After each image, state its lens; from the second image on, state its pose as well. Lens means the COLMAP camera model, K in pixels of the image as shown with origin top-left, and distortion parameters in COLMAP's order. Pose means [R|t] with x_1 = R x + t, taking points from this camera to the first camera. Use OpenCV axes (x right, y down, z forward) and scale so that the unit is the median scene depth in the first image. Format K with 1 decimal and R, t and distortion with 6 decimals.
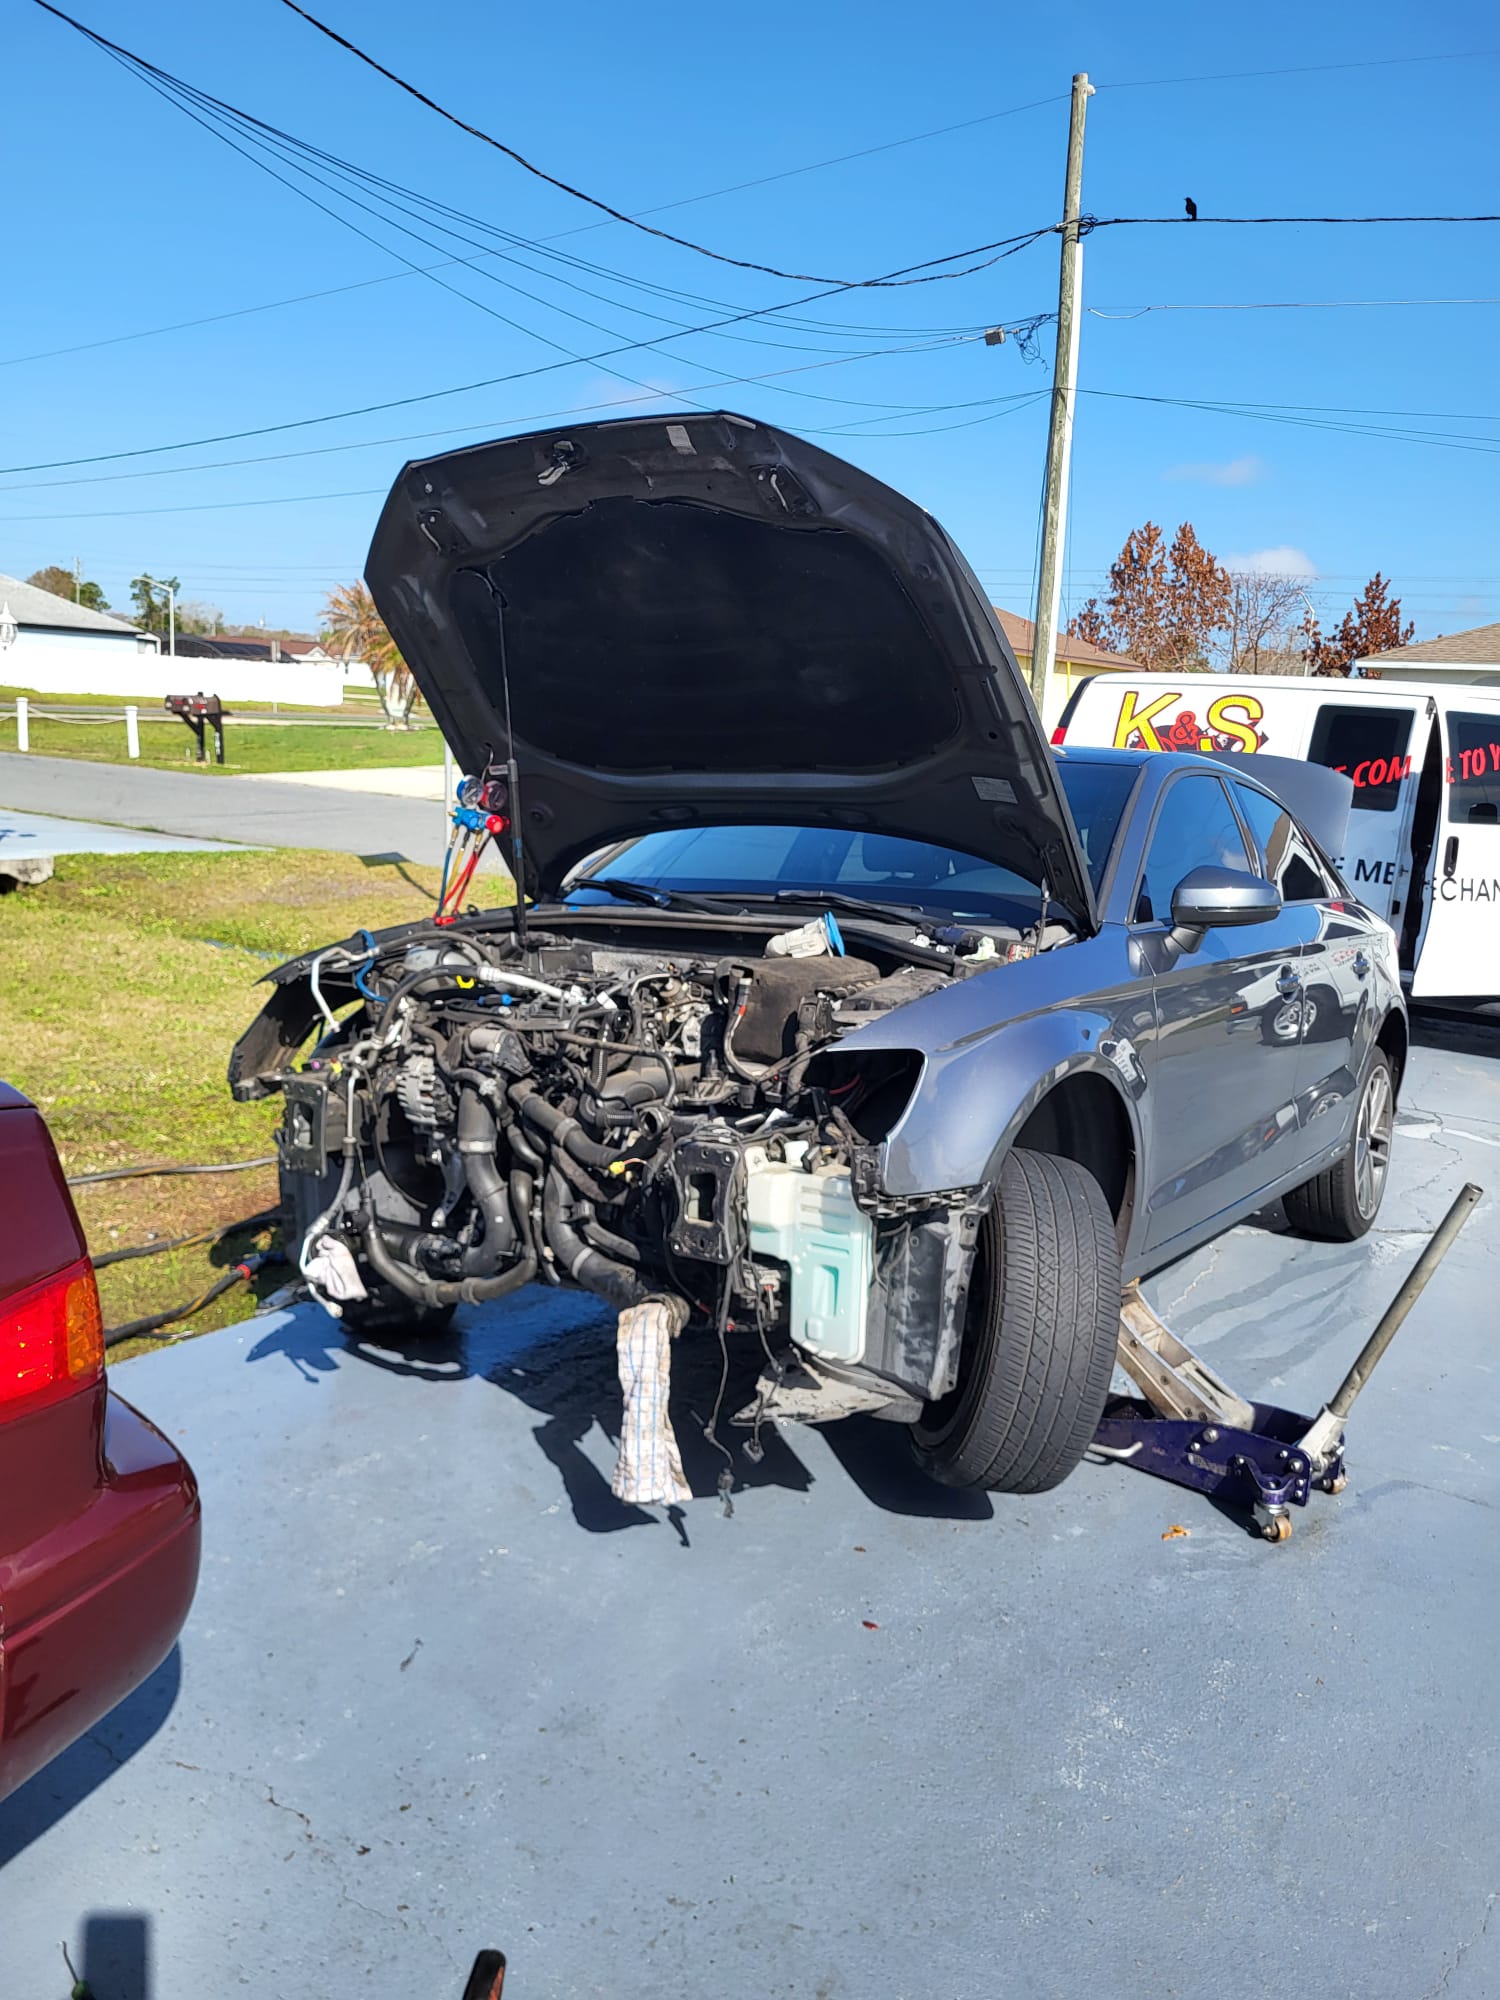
lens RADIAL K [[1704.7, 0, 750.0], [0, 1704.7, 1000.0], [0, 0, 1]] dist [0.007454, 0.000725]
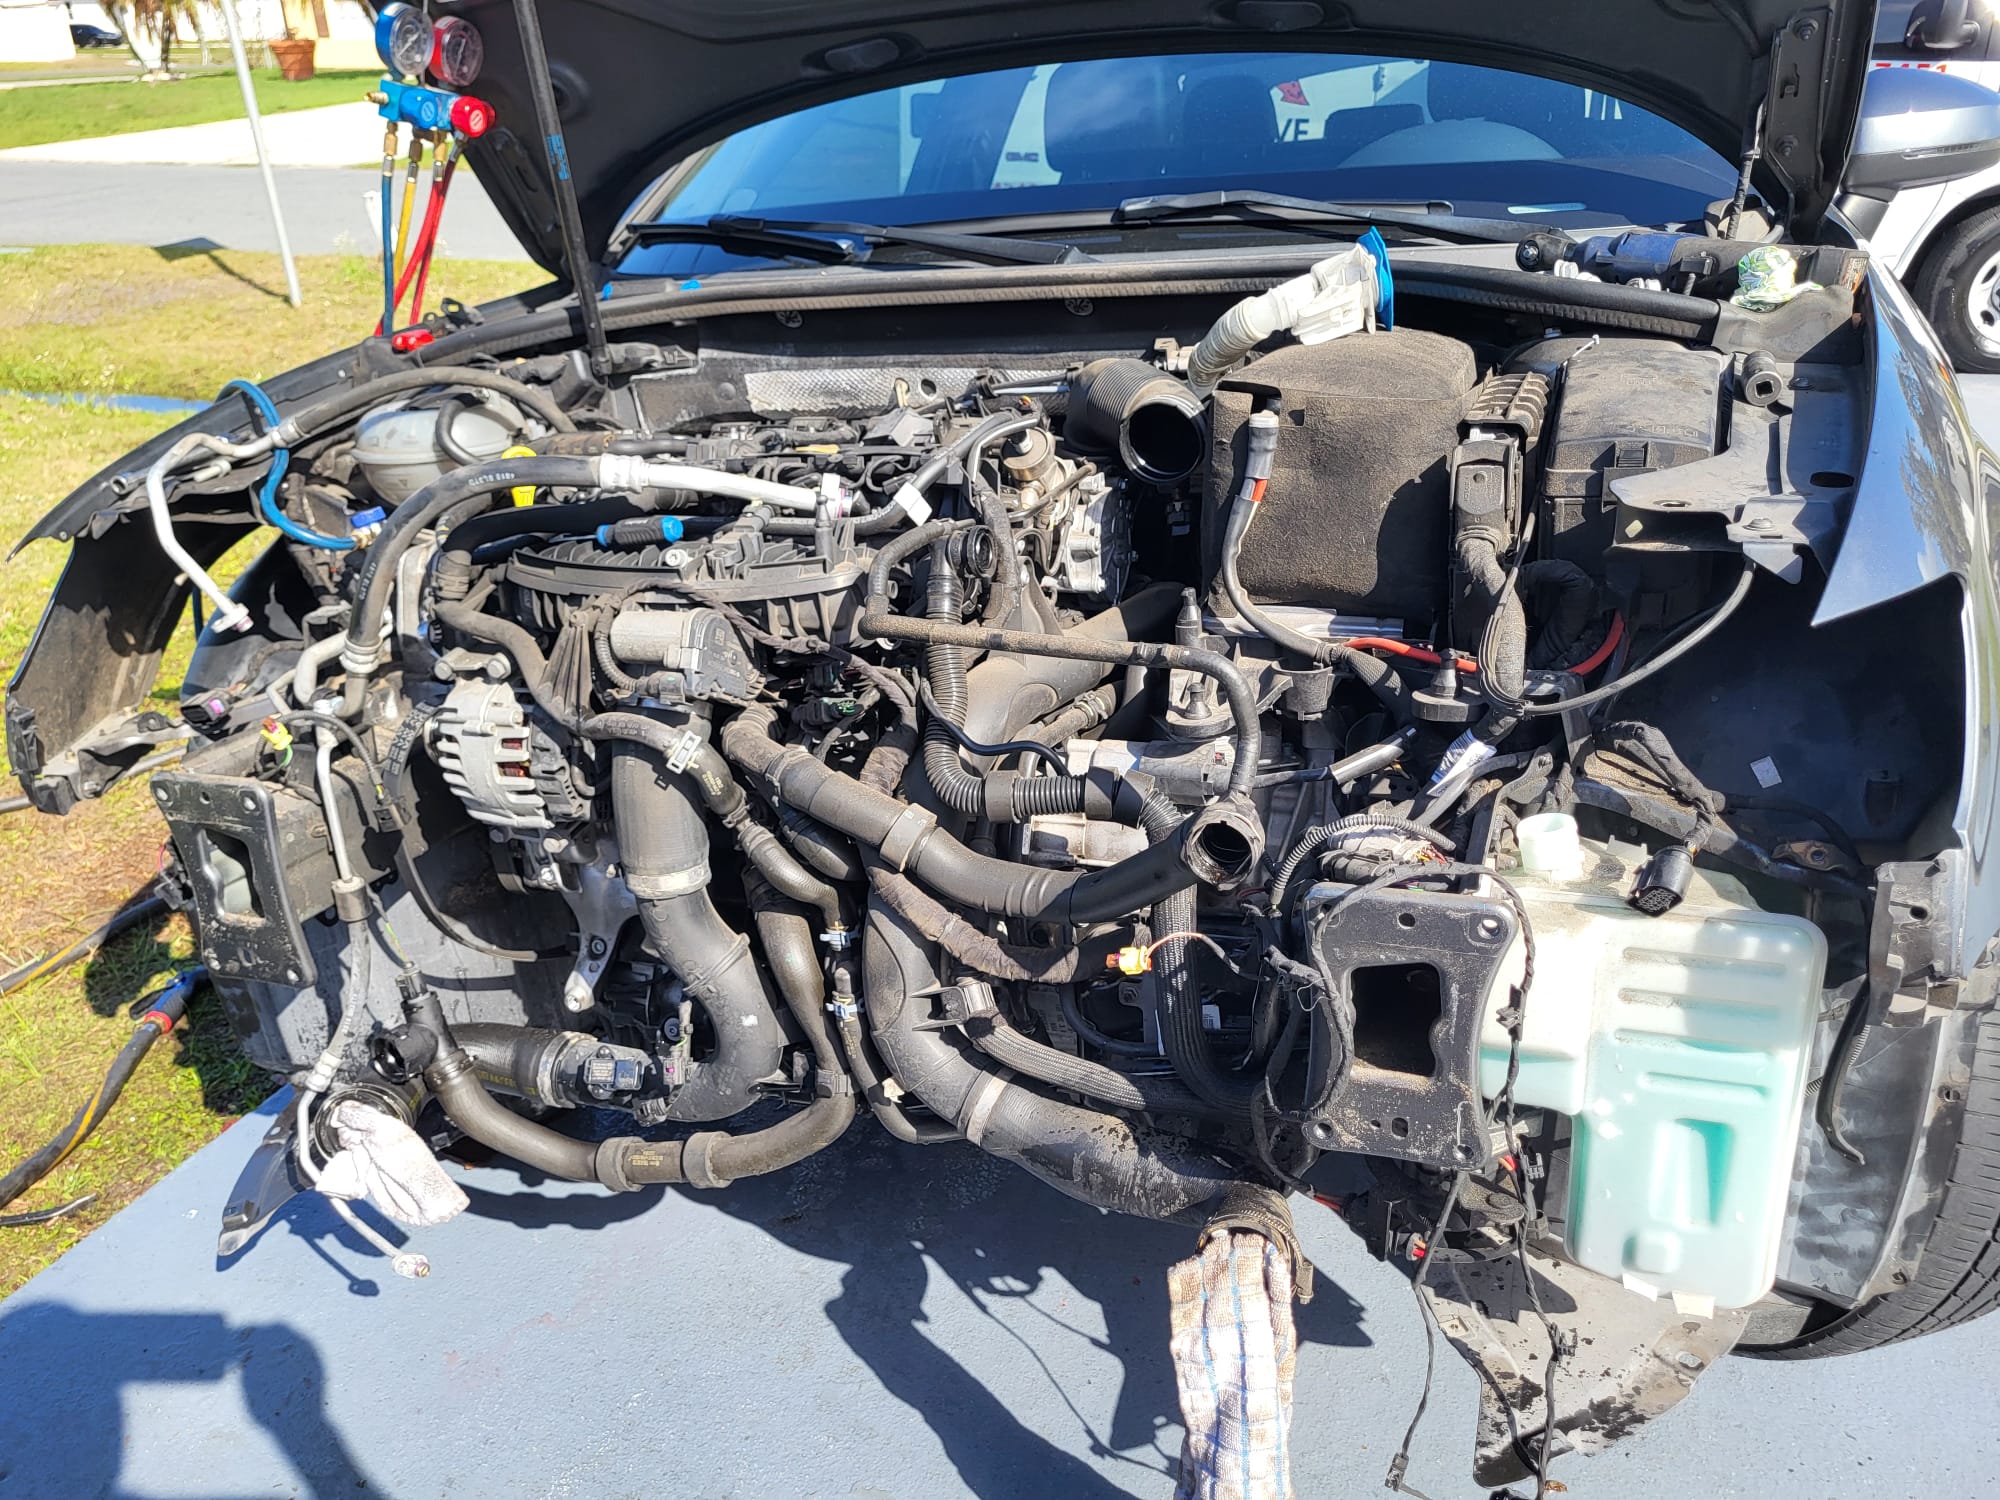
lens RADIAL K [[1567.9, 0, 1000.1], [0, 1567.9, 820.8], [0, 0, 1]] dist [0.035219, -0.037393]
pose [[0.965220, -0.174611, 0.194580, -0.149932], [0.110738, 0.947259, 0.300728, -0.038786], [-0.236829, -0.268721, 0.933649, 0.589354]]
